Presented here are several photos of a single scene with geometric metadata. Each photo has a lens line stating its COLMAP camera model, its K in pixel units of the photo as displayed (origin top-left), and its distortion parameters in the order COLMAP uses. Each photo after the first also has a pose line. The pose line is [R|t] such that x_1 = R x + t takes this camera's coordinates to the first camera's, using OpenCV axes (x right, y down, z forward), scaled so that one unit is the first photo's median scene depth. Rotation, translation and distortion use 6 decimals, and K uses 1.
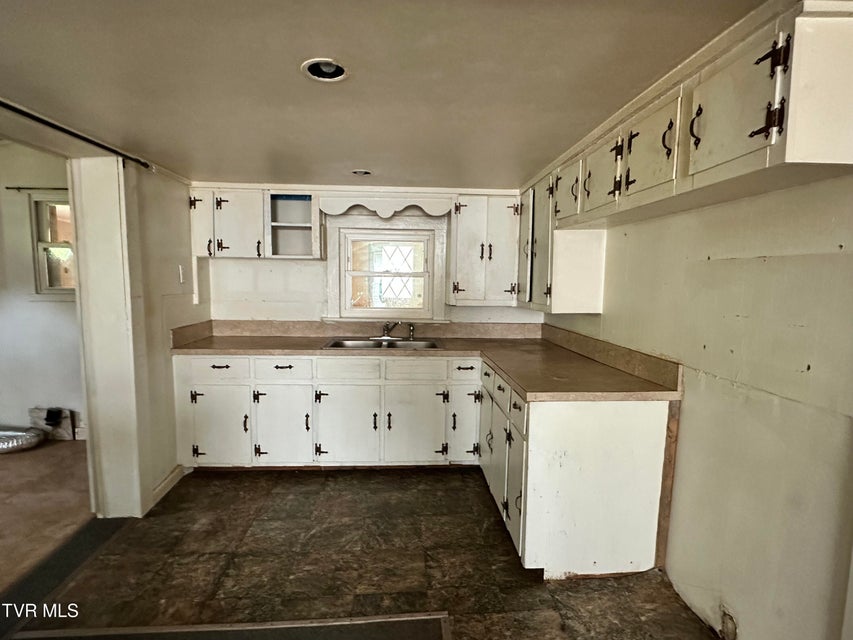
lens RADIAL K [[441.7, 0, 426.5], [0, 441.7, 320.0], [0, 0, 1]] dist [-0.001123, 0.000034]
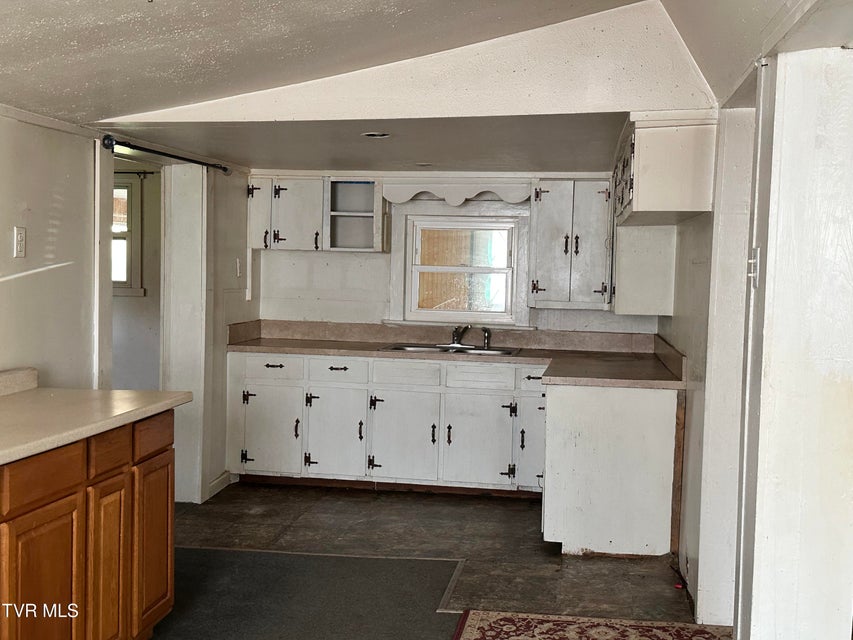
lens RADIAL K [[996.8, 0, 426.5], [0, 996.8, 320.0], [0, 0, 1]] dist [0.203567, -0.472233]
pose [[0.975891, 0.022423, -0.217101, 0.299371], [-0.032225, 0.998610, -0.041717, 0.082587], [0.215864, 0.047707, 0.975257, -0.975229]]
